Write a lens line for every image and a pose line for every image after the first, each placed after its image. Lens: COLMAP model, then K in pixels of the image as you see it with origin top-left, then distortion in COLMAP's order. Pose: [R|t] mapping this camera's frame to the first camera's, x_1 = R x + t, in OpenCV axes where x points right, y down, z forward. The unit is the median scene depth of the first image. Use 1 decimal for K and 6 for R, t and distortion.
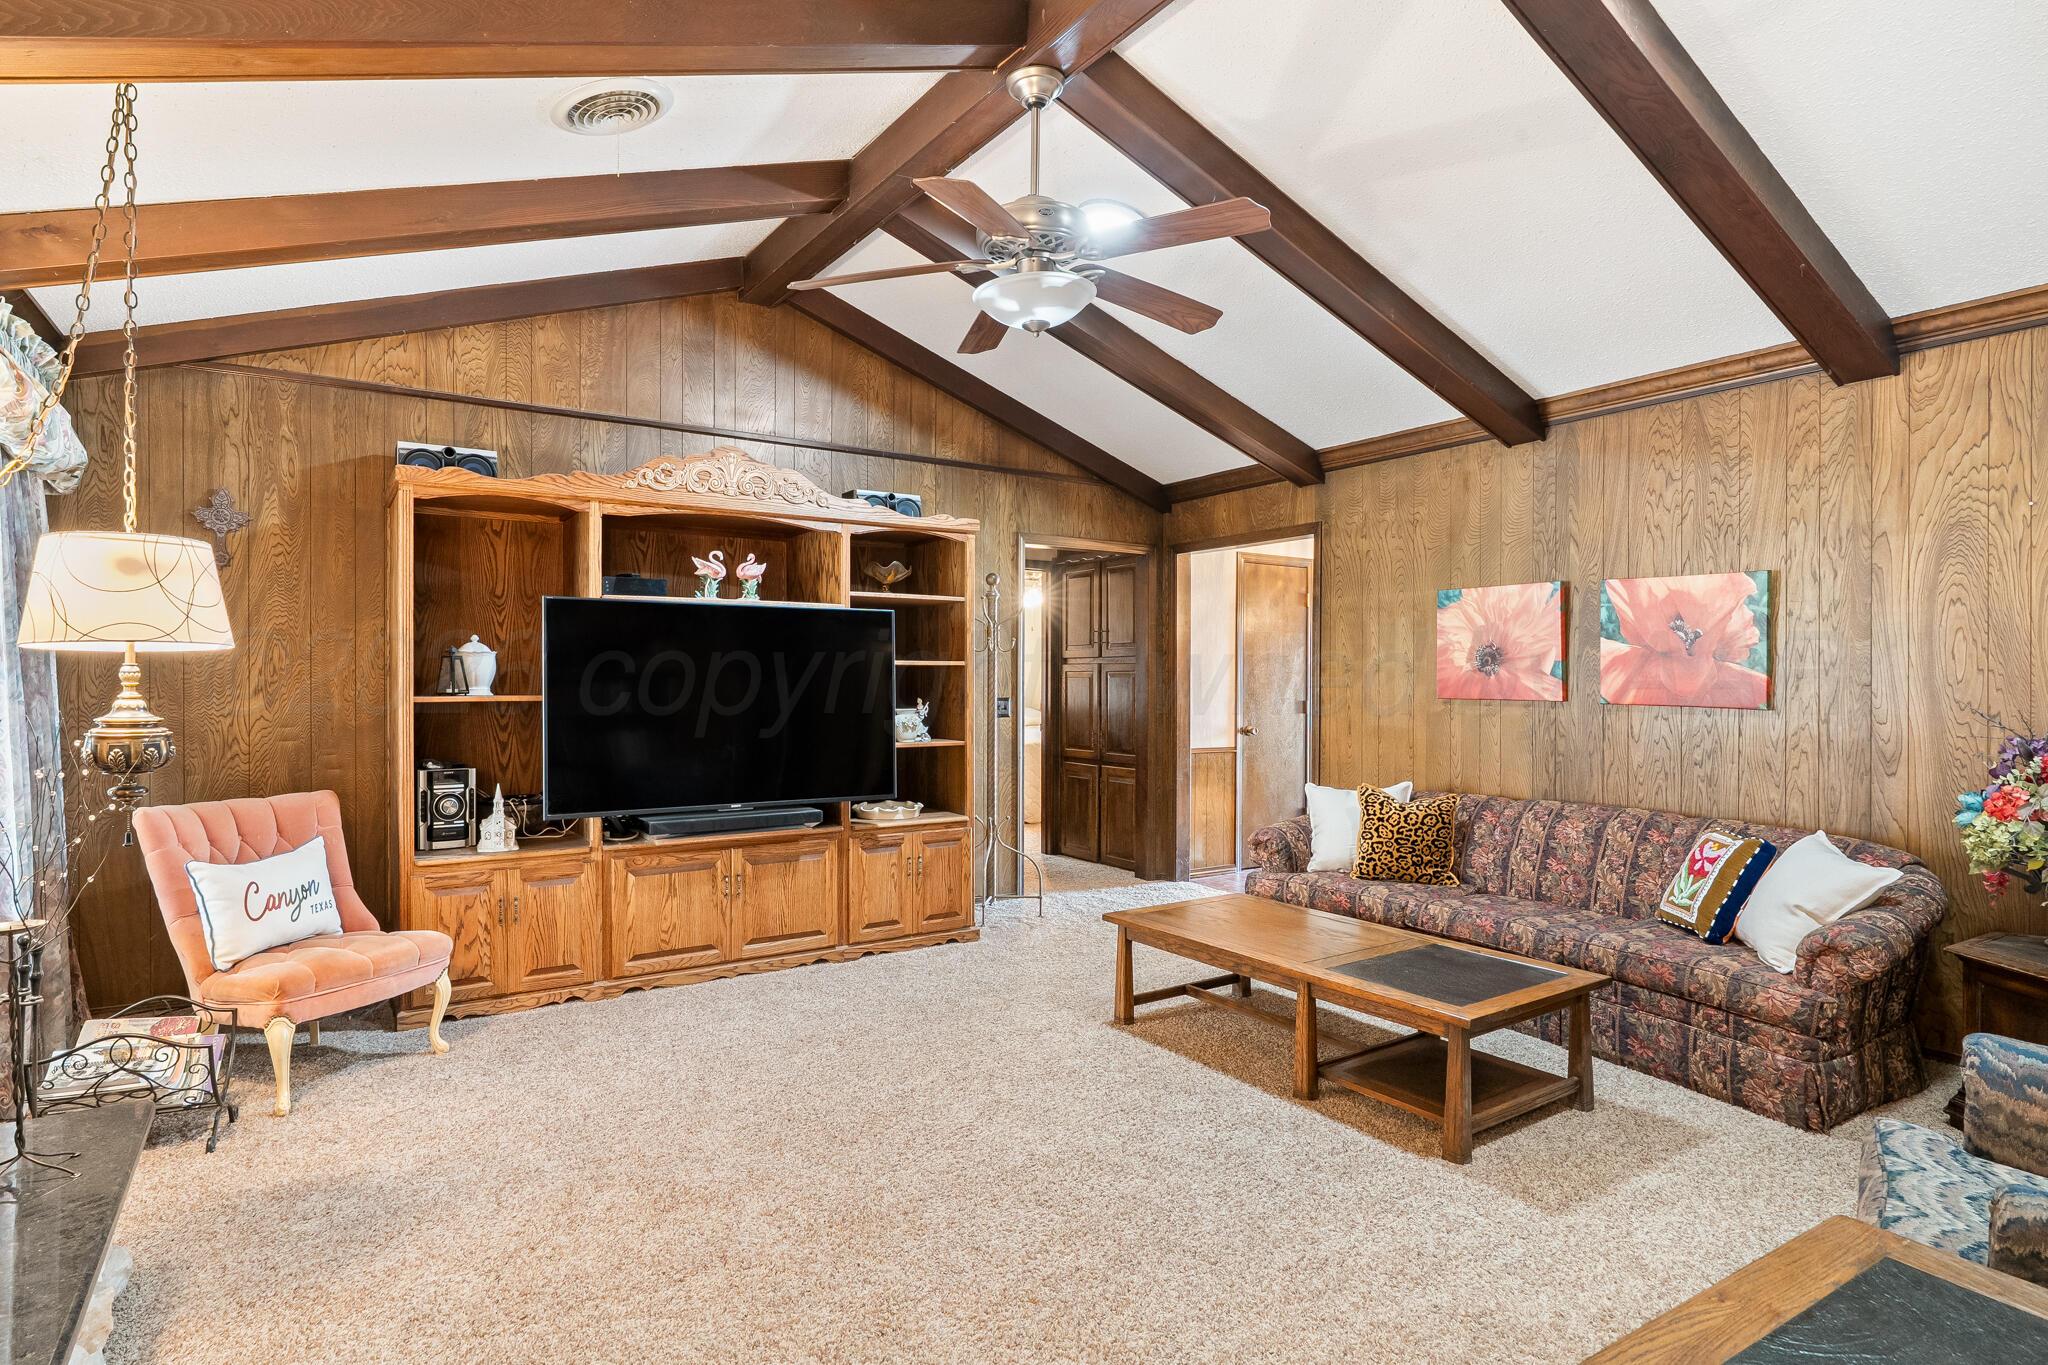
lens RADIAL K [[1070.1, 0, 1019.6], [0, 1070.1, 687.9], [0, 0, 1]] dist [-0.006665, 0.000247]
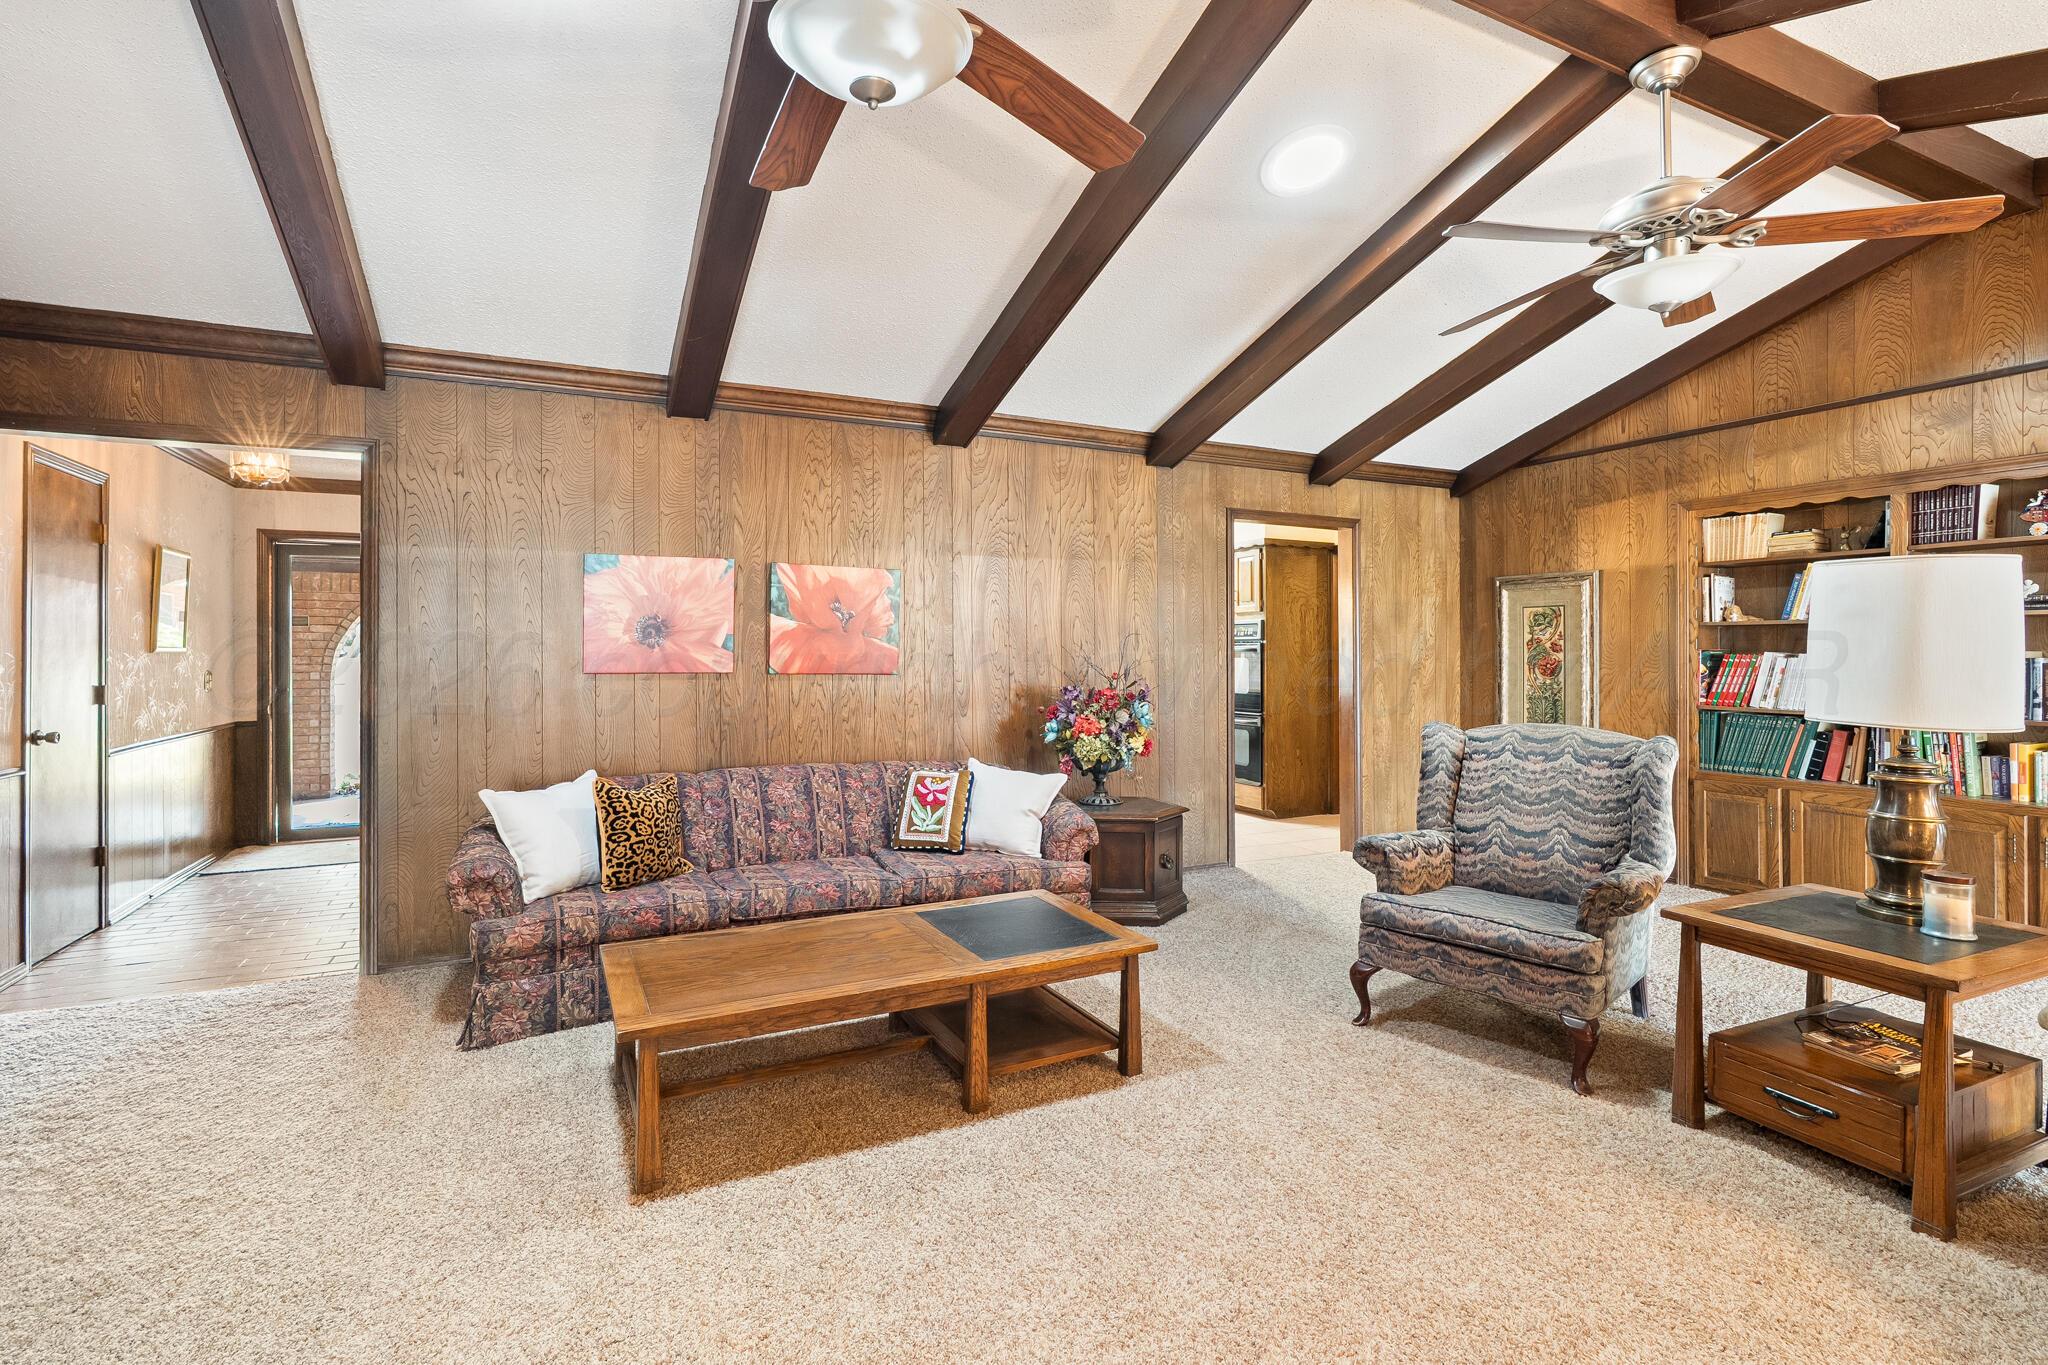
lens RADIAL K [[931.8, 0, 1029.7], [0, 931.8, 634.0], [0, 0, 1]] dist [-0.007629, 0.003288]
pose [[0.140951, 0.014213, 0.989915, -0.389143], [0.009175, 0.999835, -0.015661, -0.009154], [-0.989974, 0.011290, 0.140798, 0.622006]]
